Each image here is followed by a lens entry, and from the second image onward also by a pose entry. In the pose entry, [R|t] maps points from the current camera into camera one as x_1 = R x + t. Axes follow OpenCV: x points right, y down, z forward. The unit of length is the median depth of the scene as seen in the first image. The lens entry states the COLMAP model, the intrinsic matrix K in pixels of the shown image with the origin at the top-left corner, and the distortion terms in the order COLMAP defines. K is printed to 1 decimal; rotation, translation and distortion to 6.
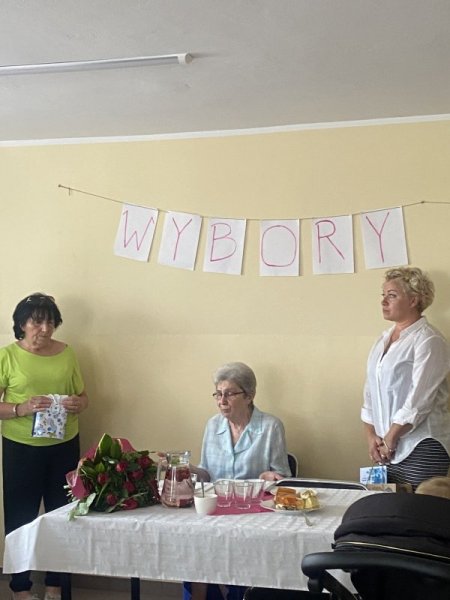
lens RADIAL K [[996.7, 0, 225.0], [0, 996.7, 300.0], [0, 0, 1]] dist [0.137316, -0.099498]
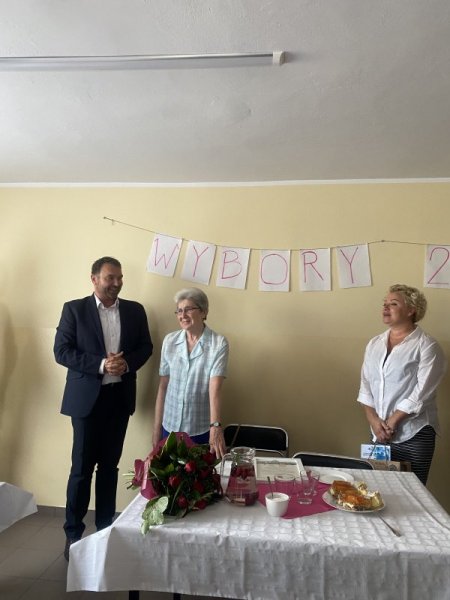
lens RADIAL K [[454.0, 0, 226.9], [0, 454.0, 308.0], [0, 0, 1]] dist [0.014771, -0.002591]
pose [[0.983736, 0.032772, 0.176605, -0.157878], [-0.030587, 0.999418, -0.015085, 0.013013], [-0.176997, 0.009438, 0.984166, 0.555738]]
